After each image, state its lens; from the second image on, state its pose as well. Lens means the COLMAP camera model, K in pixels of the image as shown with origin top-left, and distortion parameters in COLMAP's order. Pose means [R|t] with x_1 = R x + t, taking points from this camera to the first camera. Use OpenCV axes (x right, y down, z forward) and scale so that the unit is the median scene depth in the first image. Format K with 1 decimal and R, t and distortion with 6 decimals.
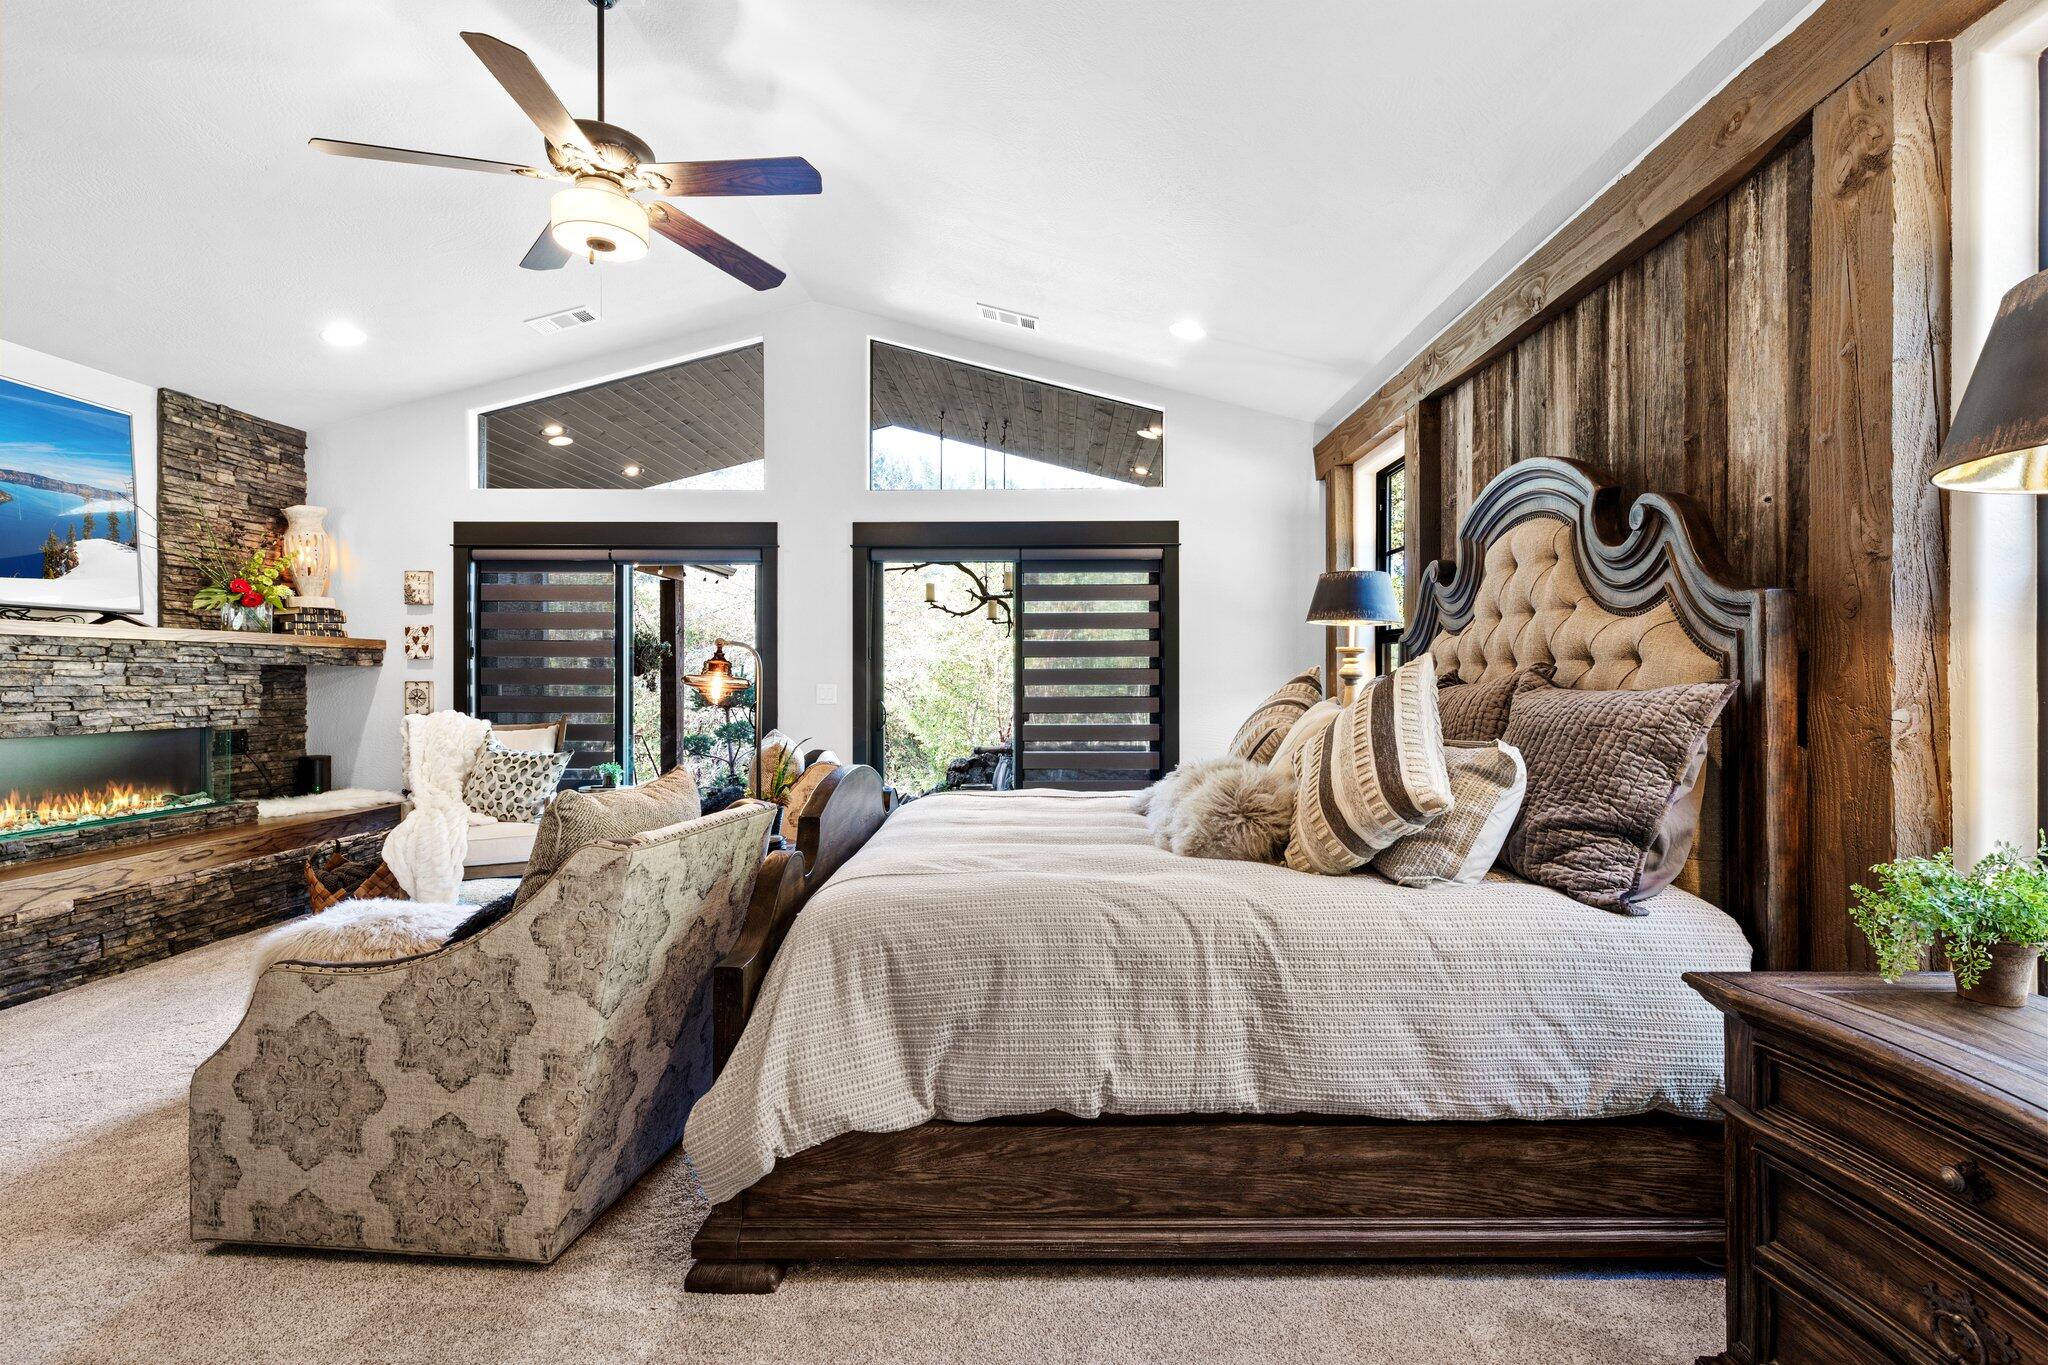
lens RADIAL K [[914.8, 0, 1024.0], [0, 914.8, 682.5], [0, 0, 1]] dist [0.005120, -0.002345]
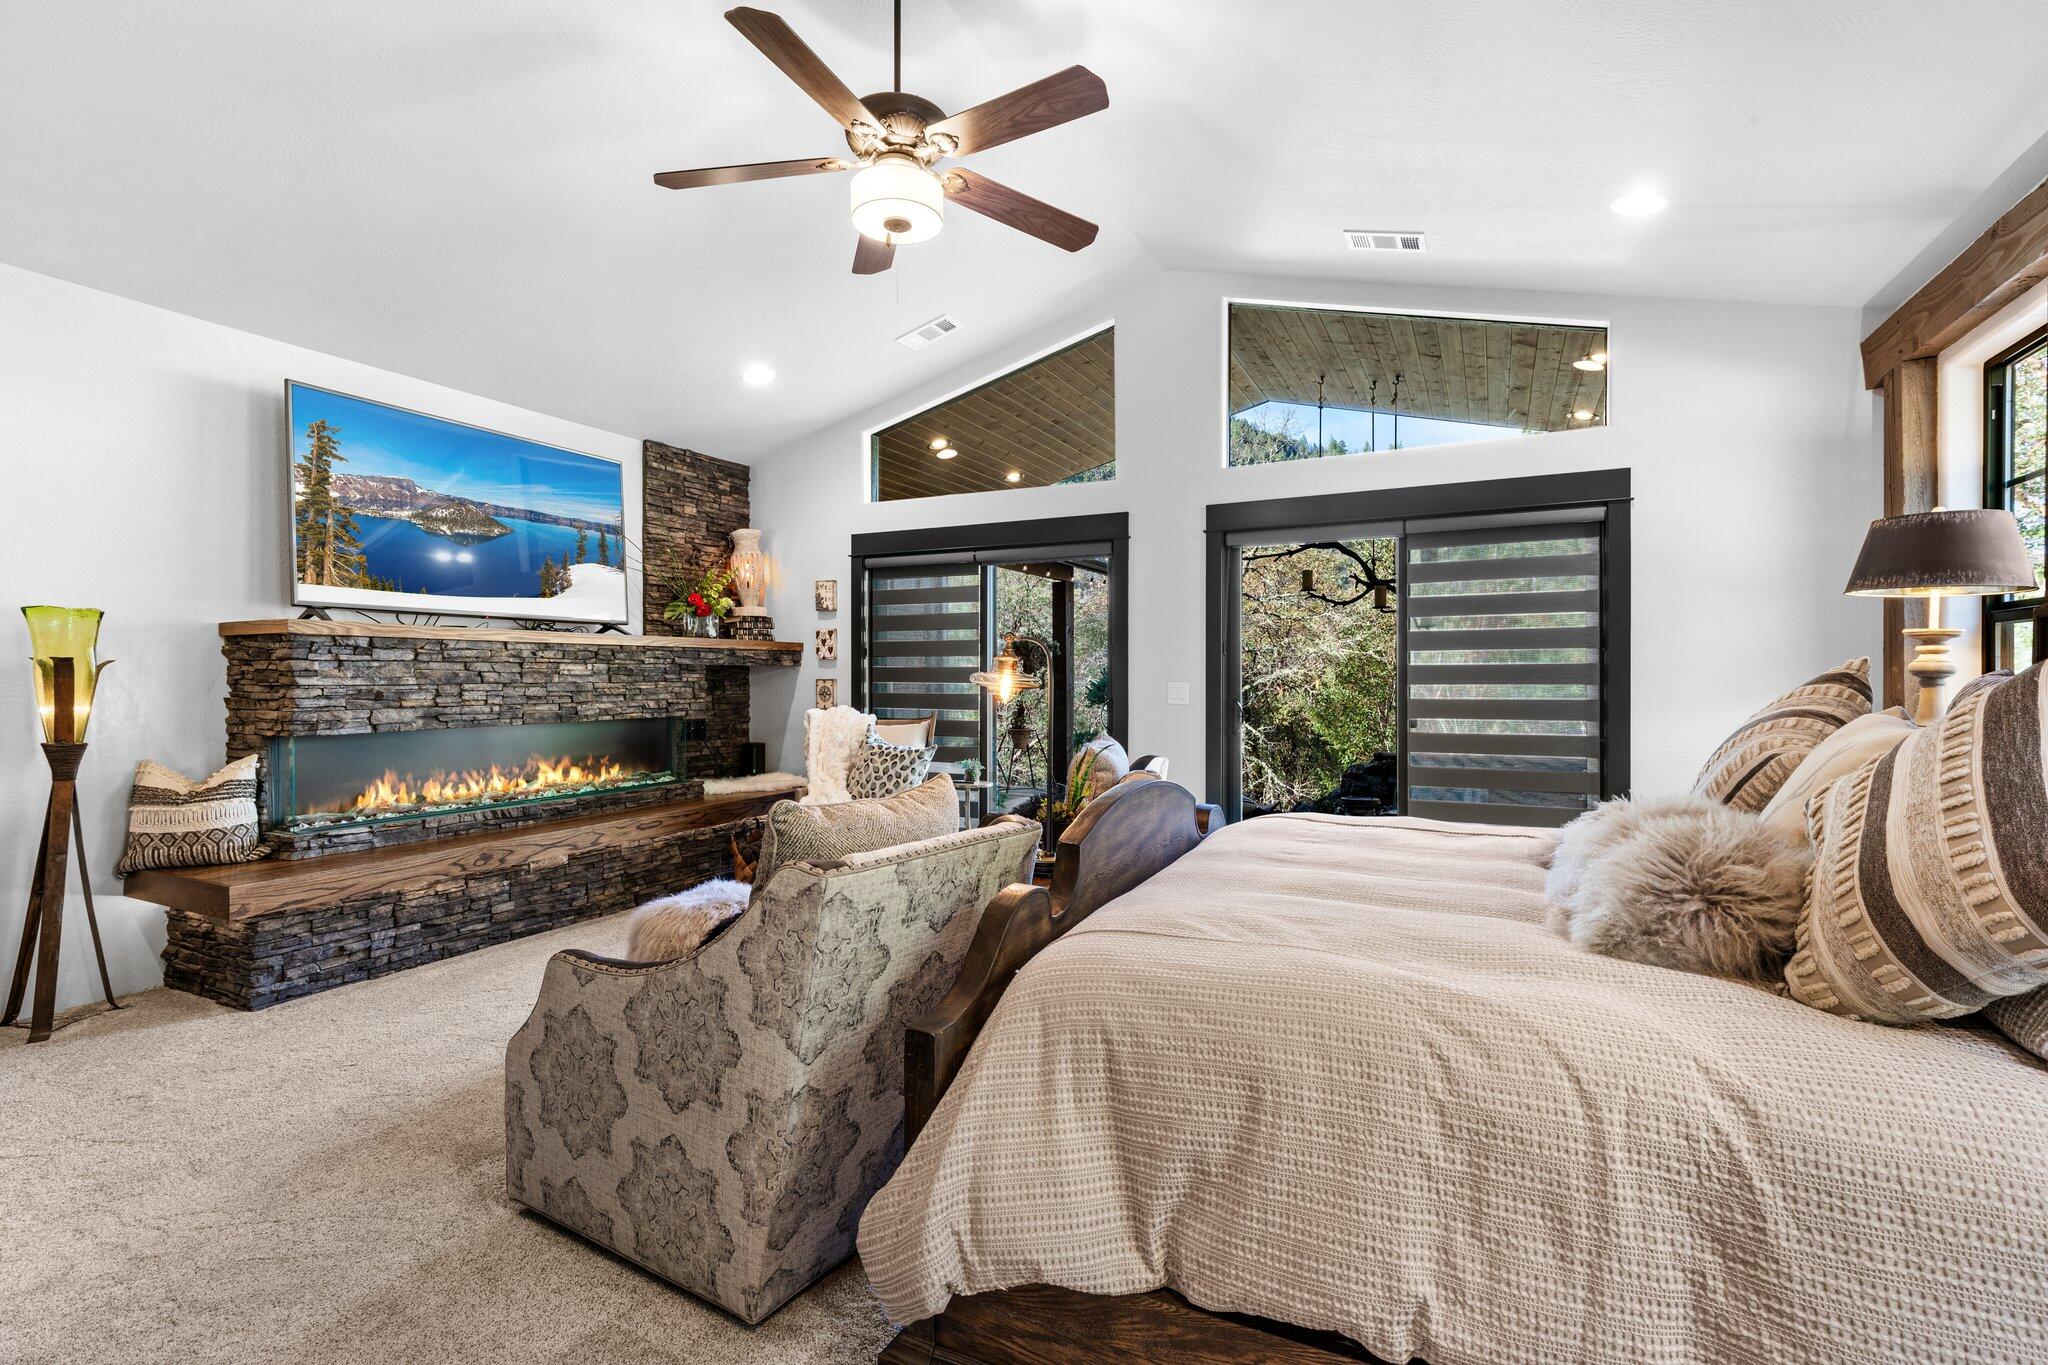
lens RADIAL K [[914.8, 0, 1024.0], [0, 914.8, 682.5], [0, 0, 1]] dist [0.005120, -0.002345]
pose [[0.906214, 0.002388, -0.422813, 0.068758], [-0.001305, 0.999995, 0.002852, -0.001598], [0.422818, -0.002033, 0.906212, 0.195577]]
